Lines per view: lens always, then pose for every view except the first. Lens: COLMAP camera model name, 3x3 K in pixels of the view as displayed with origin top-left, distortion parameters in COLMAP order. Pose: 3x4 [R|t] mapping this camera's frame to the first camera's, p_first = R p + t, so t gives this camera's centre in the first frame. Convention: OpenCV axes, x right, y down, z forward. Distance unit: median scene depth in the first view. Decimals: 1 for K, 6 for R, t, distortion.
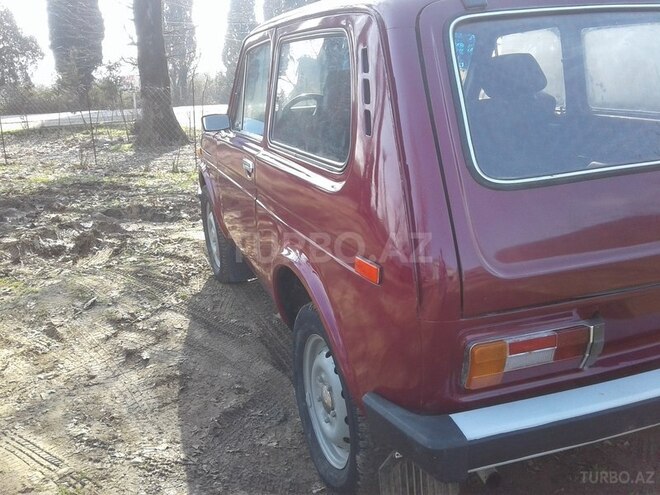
lens RADIAL K [[614.4, 0, 330.0], [0, 614.4, 247.5], [0, 0, 1]] dist [0.068535, -0.142118]
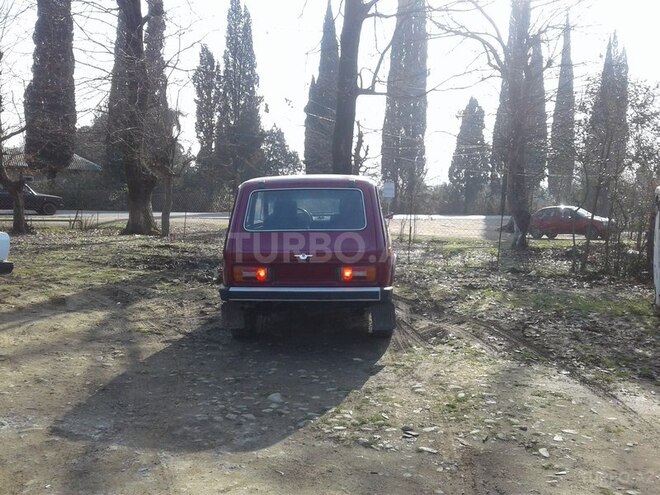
lens RADIAL K [[614.4, 0, 330.0], [0, 614.4, 247.5], [0, 0, 1]] dist [0.068535, -0.142118]
pose [[0.922751, 0.075698, -0.377890, 0.978514], [-0.139803, 0.979480, -0.145170, 0.202702], [0.359146, 0.186786, 0.914399, -0.993783]]
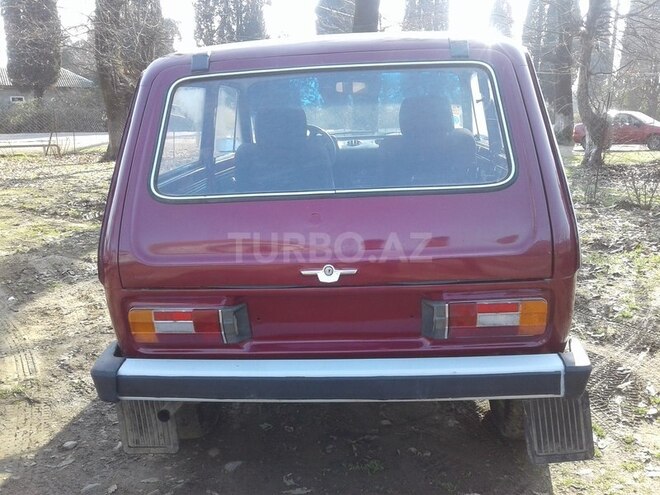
lens RADIAL K [[614.4, 0, 330.0], [0, 614.4, 247.5], [0, 0, 1]] dist [0.068535, -0.142118]
pose [[0.915269, 0.104239, -0.389123, 0.527288], [-0.115941, 0.993234, -0.006639, -0.011888], [0.385798, 0.051191, 0.921162, -0.064542]]
